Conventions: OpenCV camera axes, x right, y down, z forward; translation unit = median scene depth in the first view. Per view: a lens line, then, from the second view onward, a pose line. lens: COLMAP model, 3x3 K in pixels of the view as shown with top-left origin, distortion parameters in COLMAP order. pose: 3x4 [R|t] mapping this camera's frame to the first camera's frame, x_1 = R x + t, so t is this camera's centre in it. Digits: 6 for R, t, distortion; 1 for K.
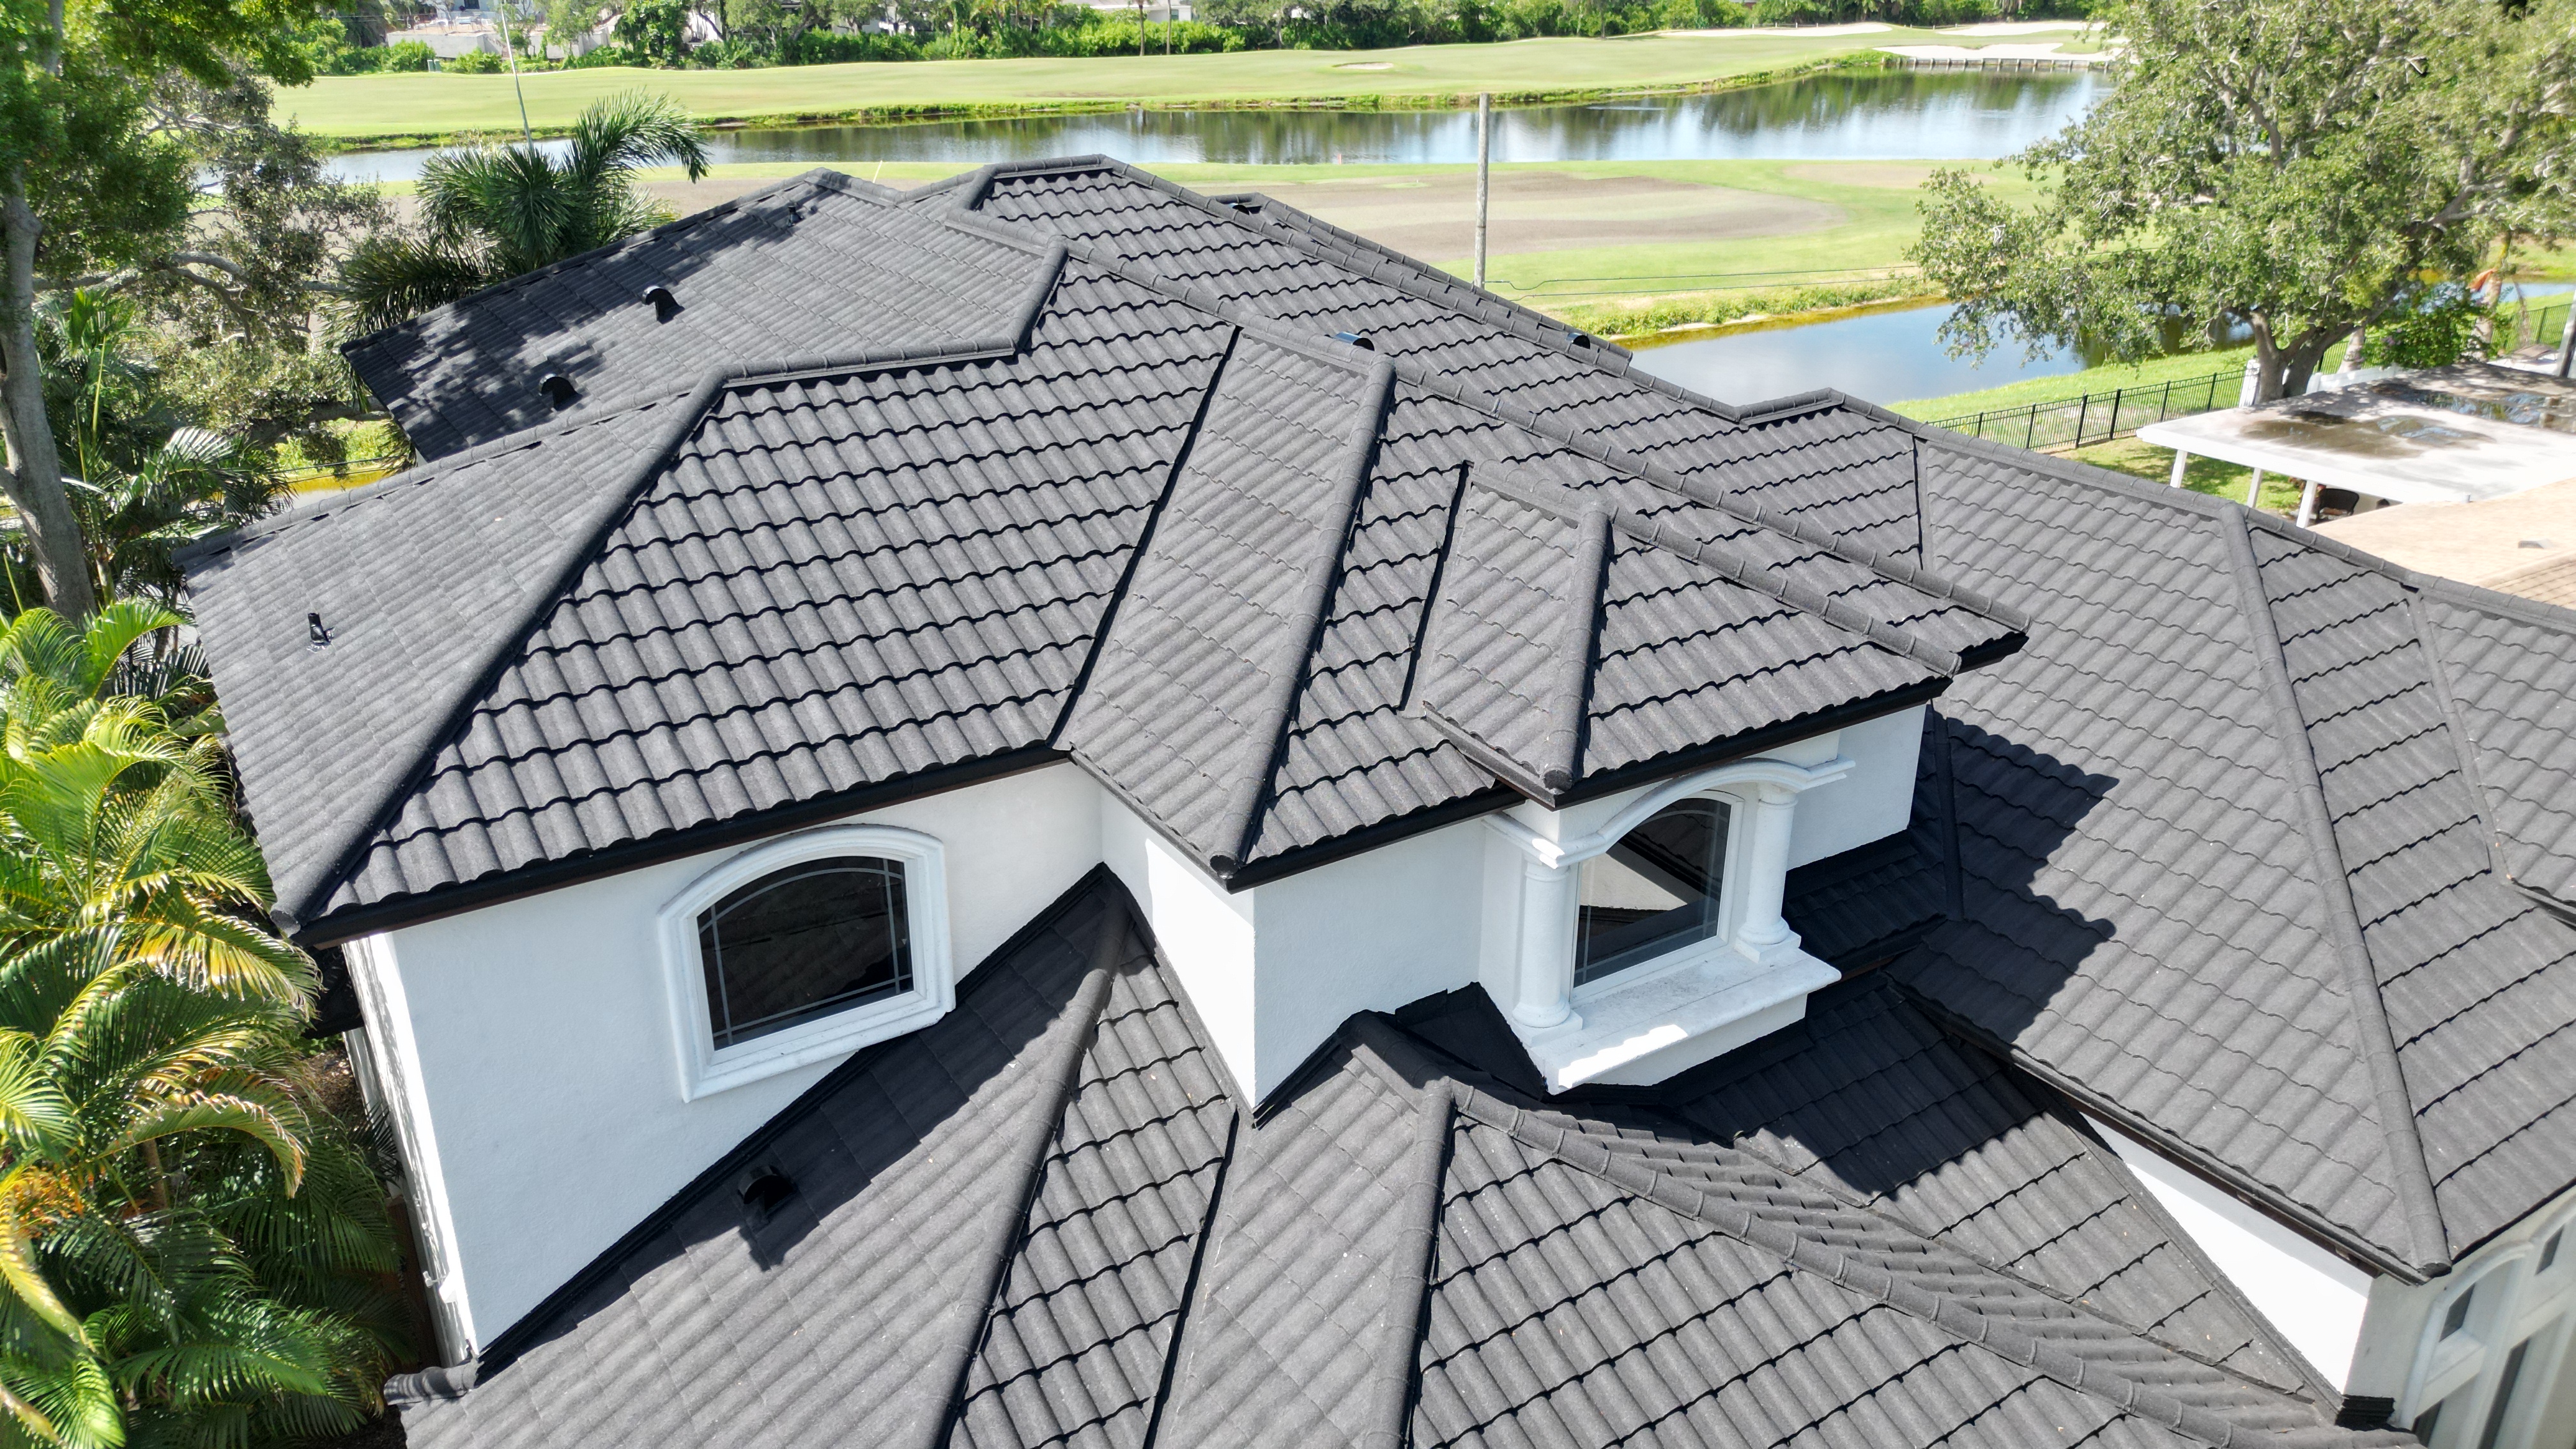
lens RADIAL K [[1811.4, 0, 1288.0], [0, 1811.4, 724.5], [0, 0, 1]] dist [0.073150, -0.076592]
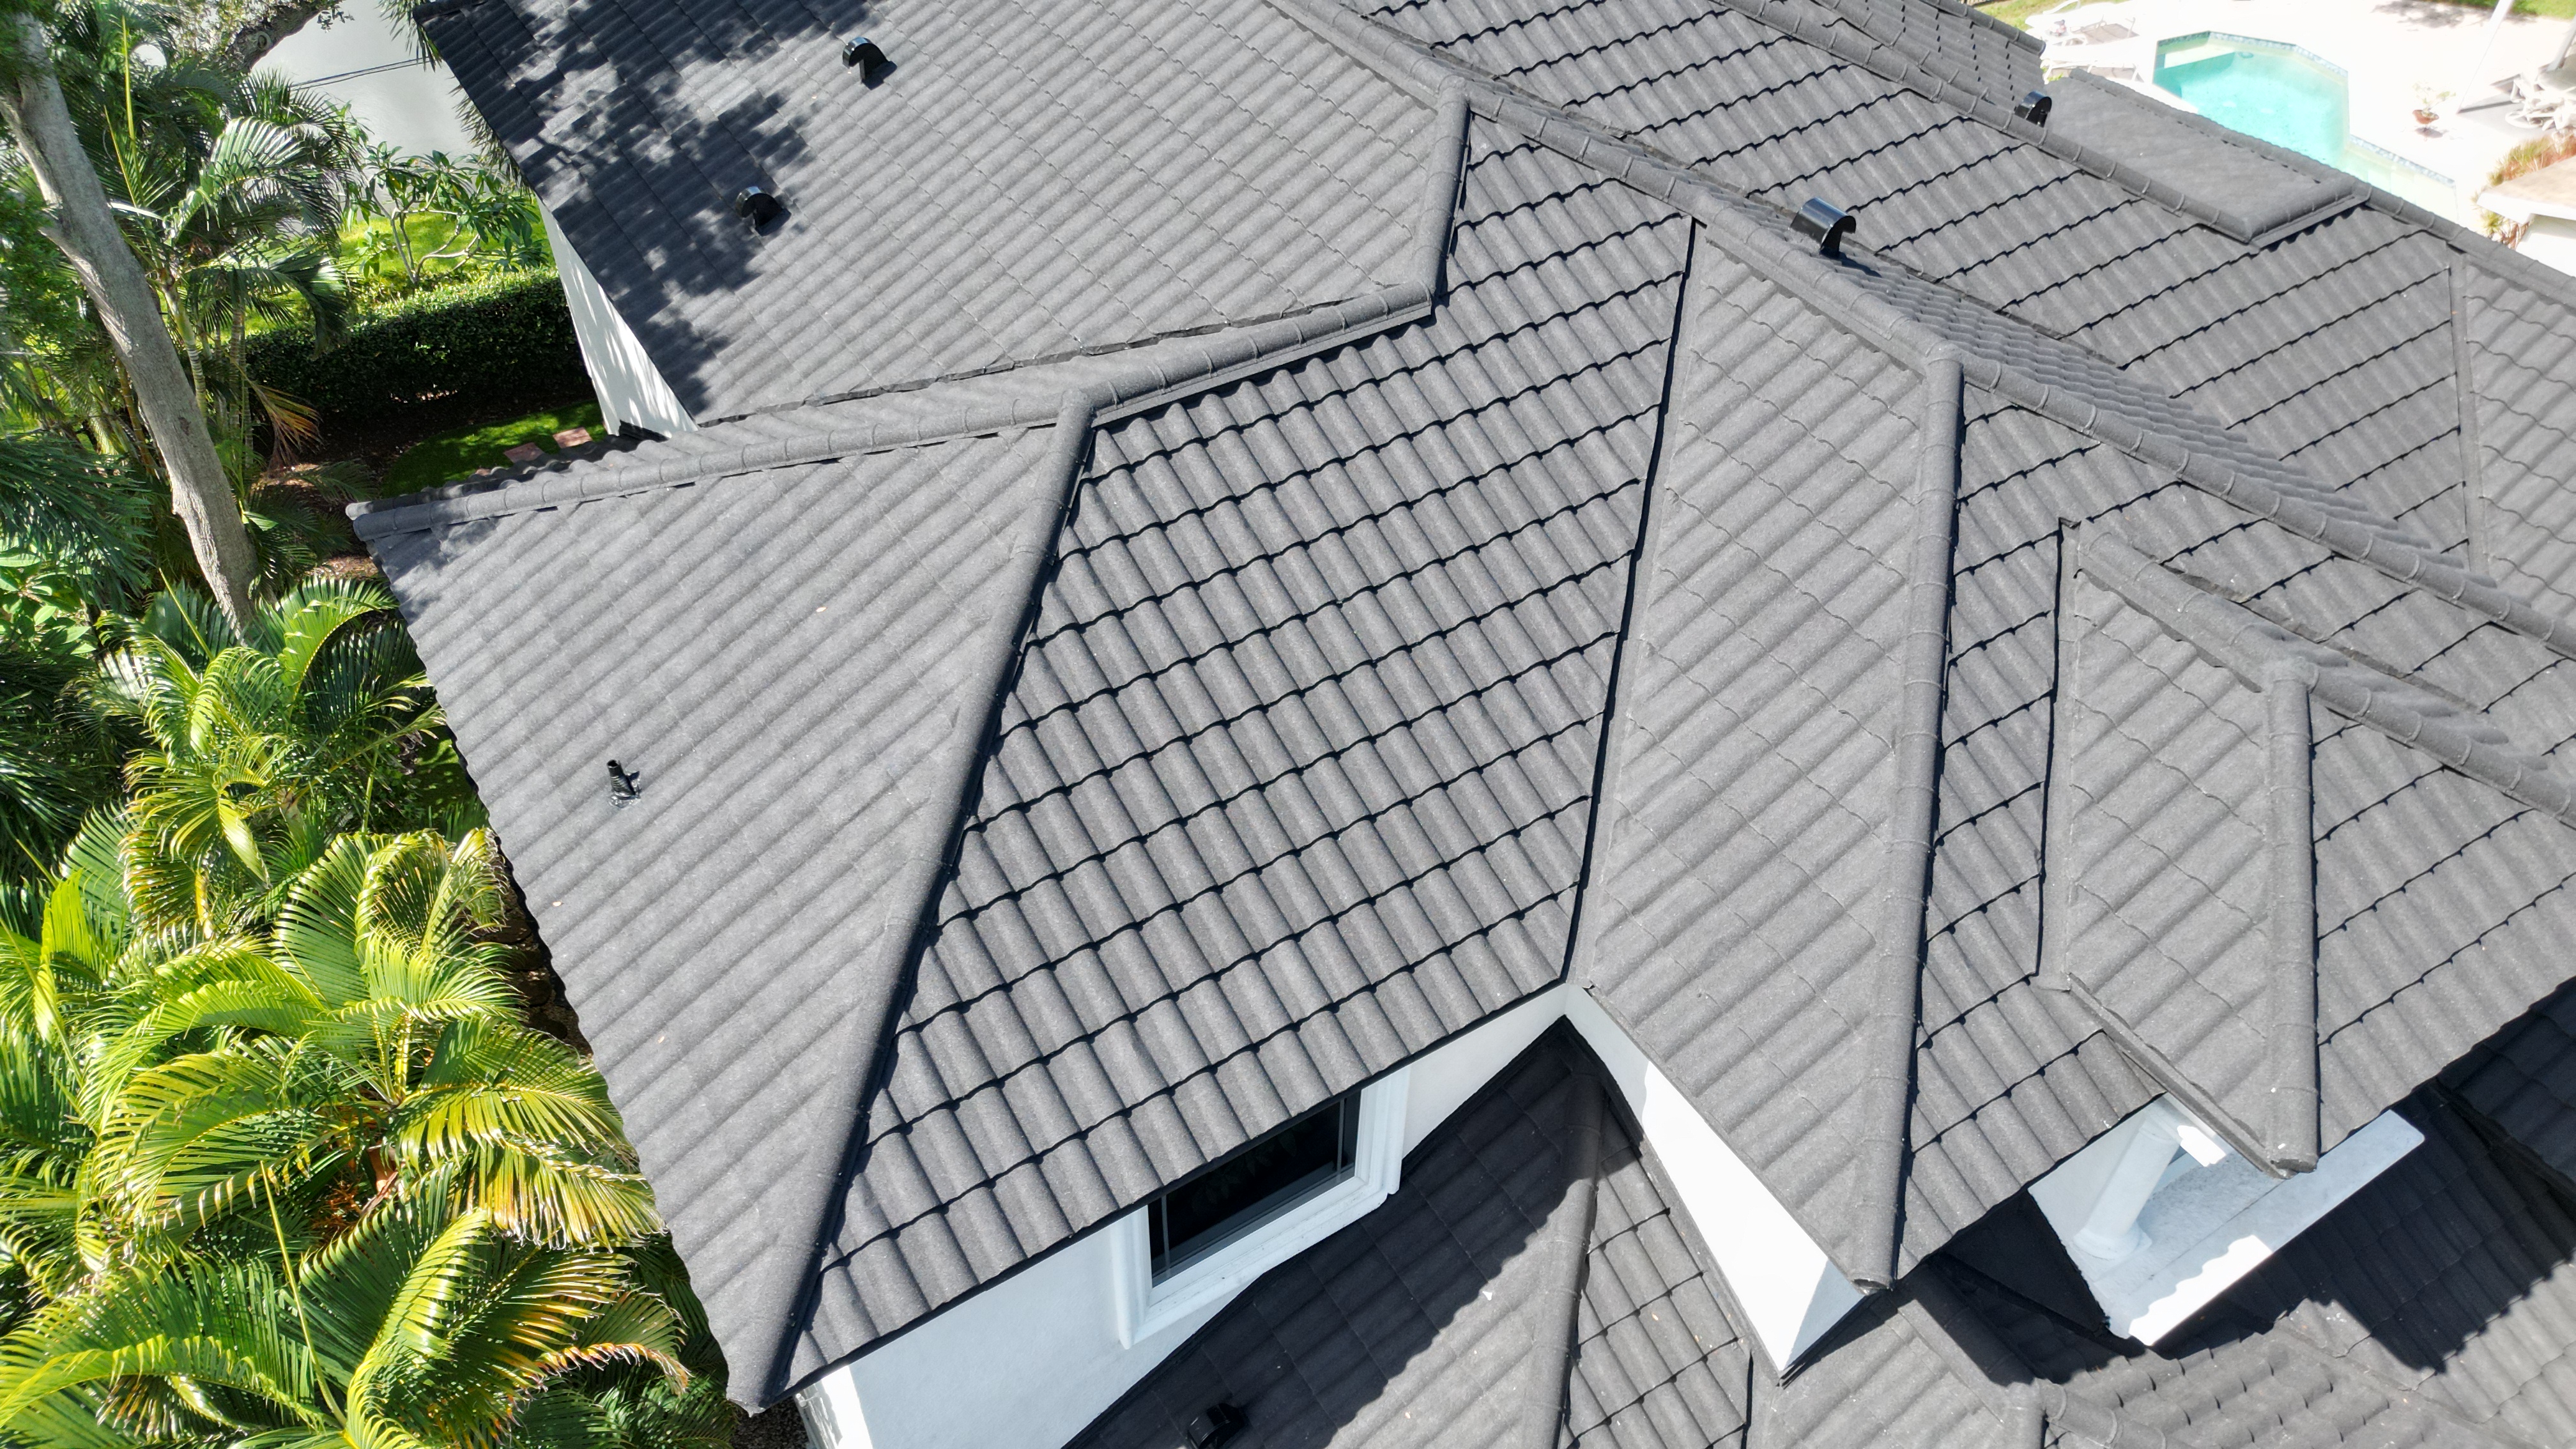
lens RADIAL K [[1803.7, 0, 1285.6], [0, 1803.7, 711.8], [0, 0, 1]] dist [0.076935, -0.091749]
pose [[0.999909, 0.013098, -0.003314, -0.221834], [-0.011221, 0.941692, 0.336289, -0.321740], [0.007526, -0.336222, 0.941753, 0.251129]]
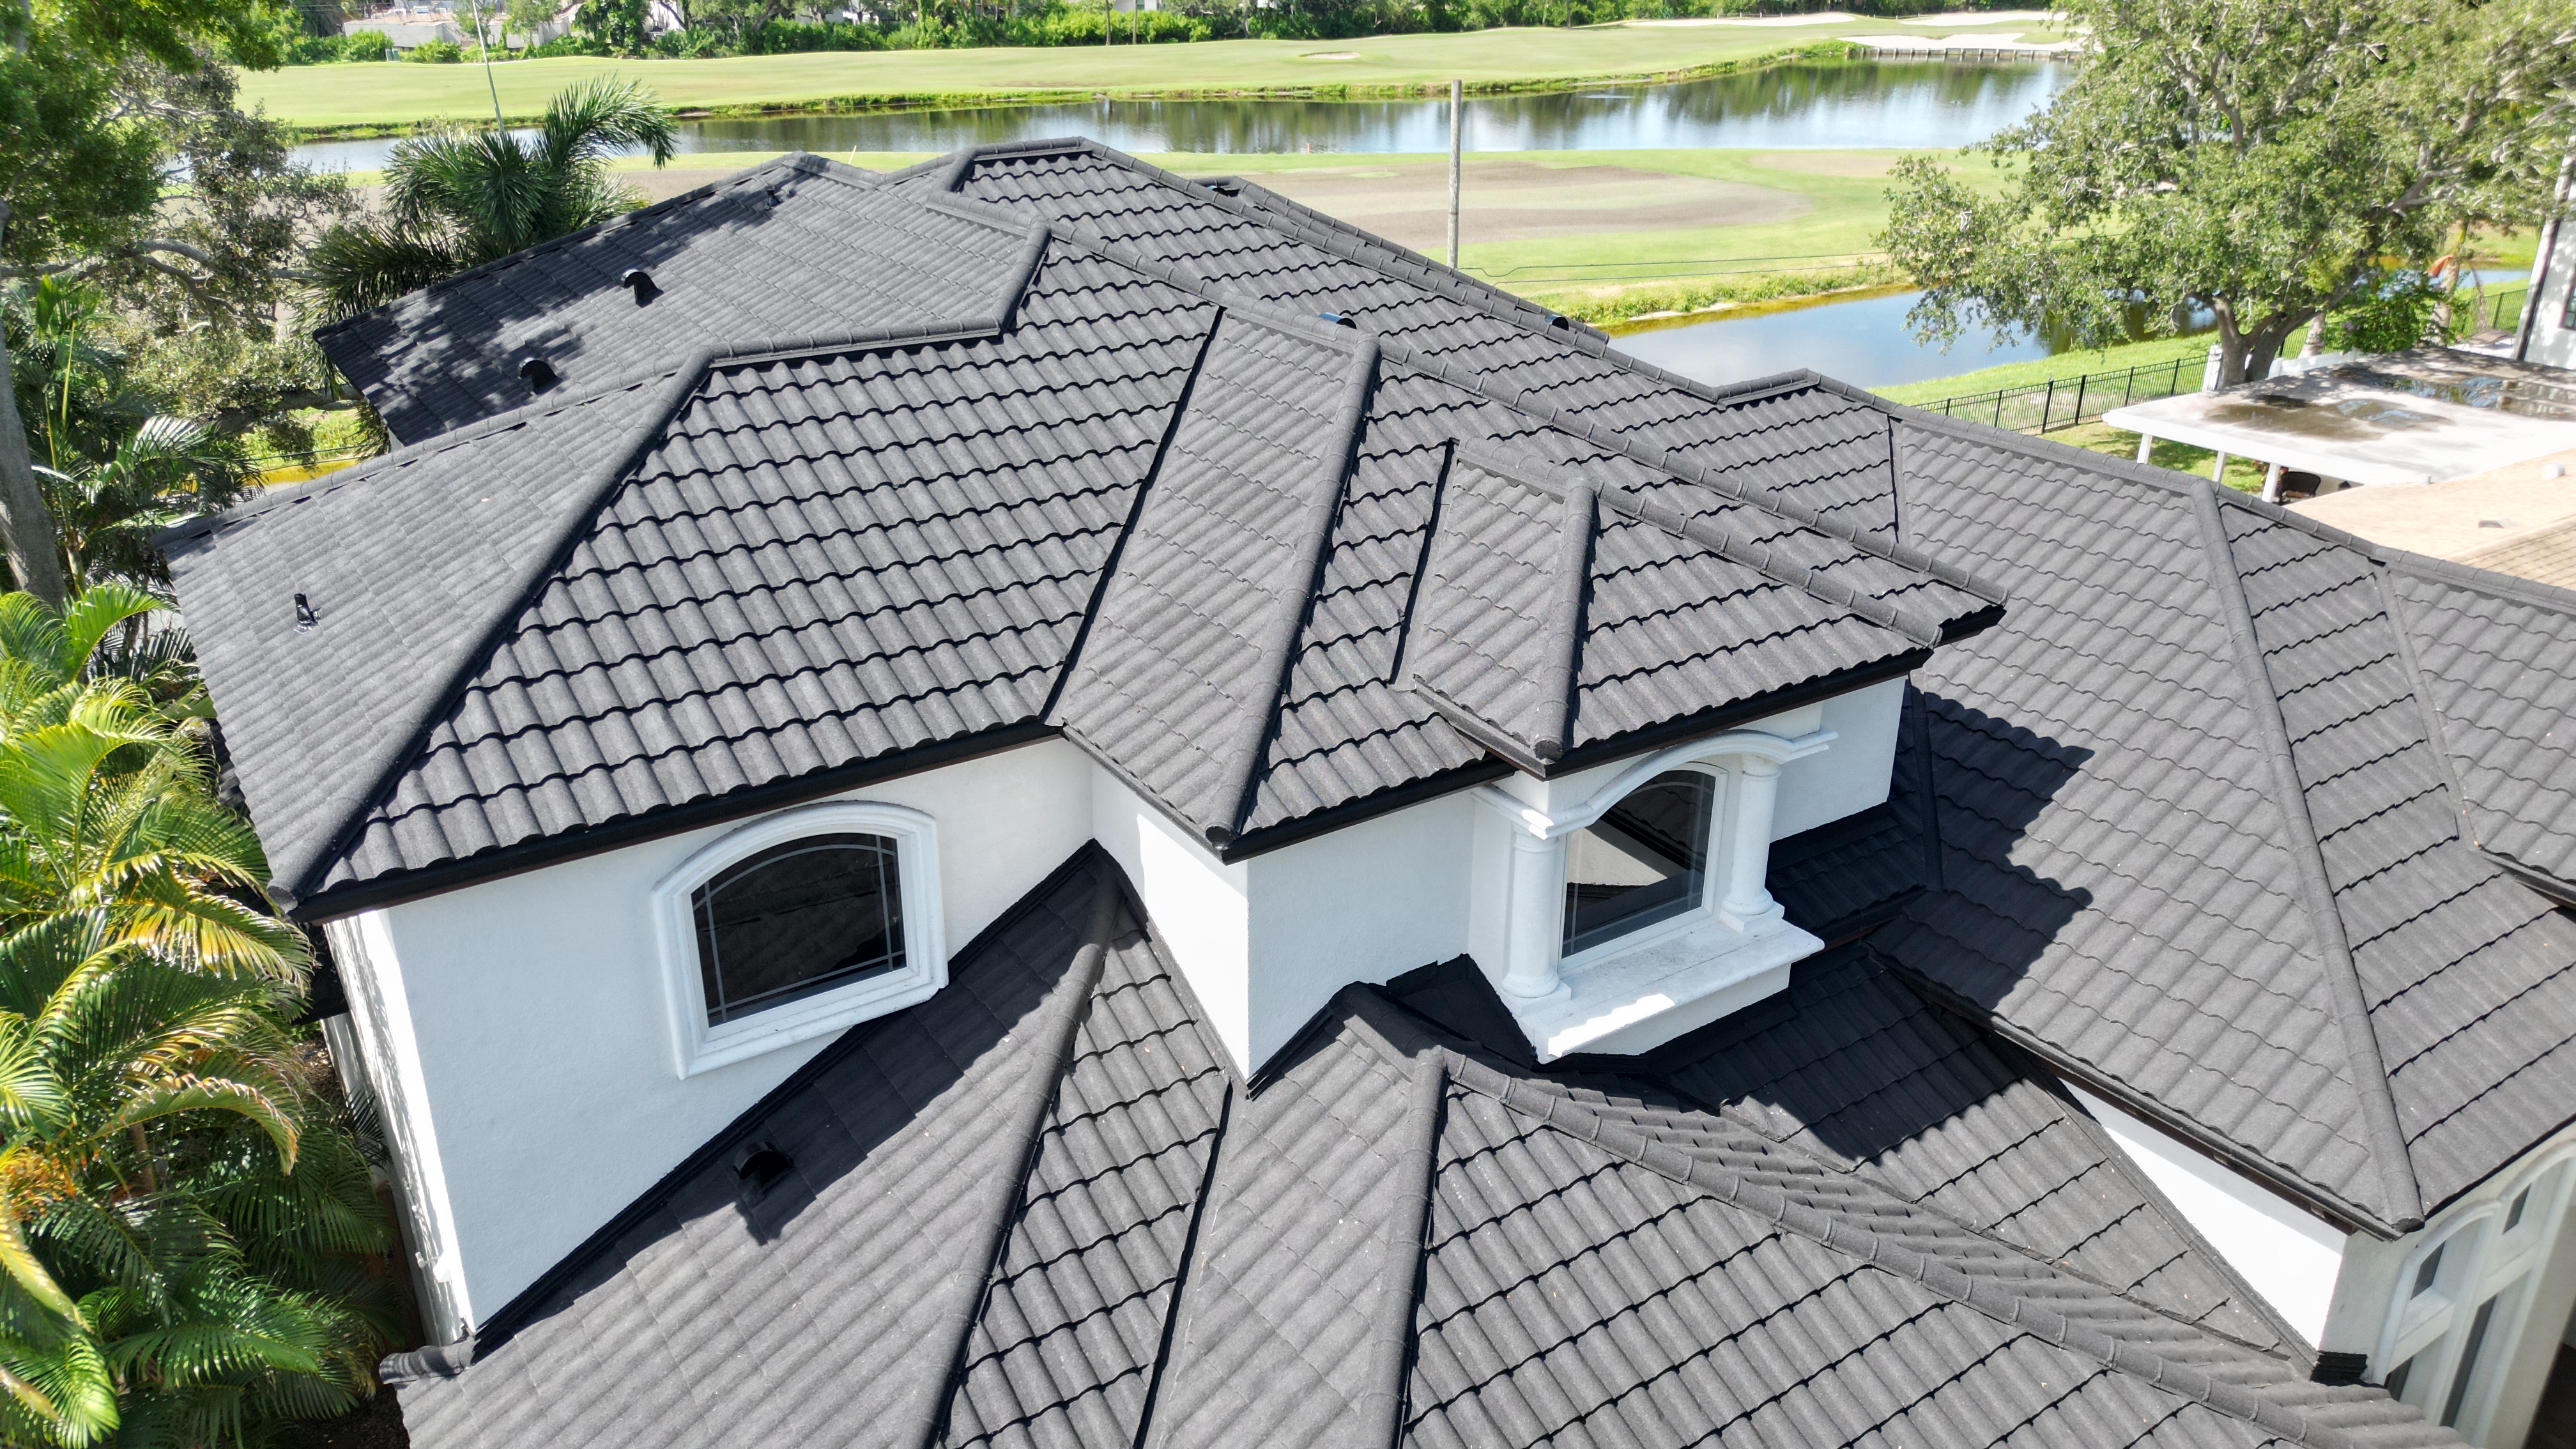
lens RADIAL K [[1811.4, 0, 1288.0], [0, 1811.4, 724.5], [0, 0, 1]] dist [0.073150, -0.076592]
pose [[0.999841, -0.006327, 0.016686, -0.010373], [0.006252, 0.999970, 0.004581, 0.008451], [-0.016714, -0.004476, 0.999850, -0.006439]]
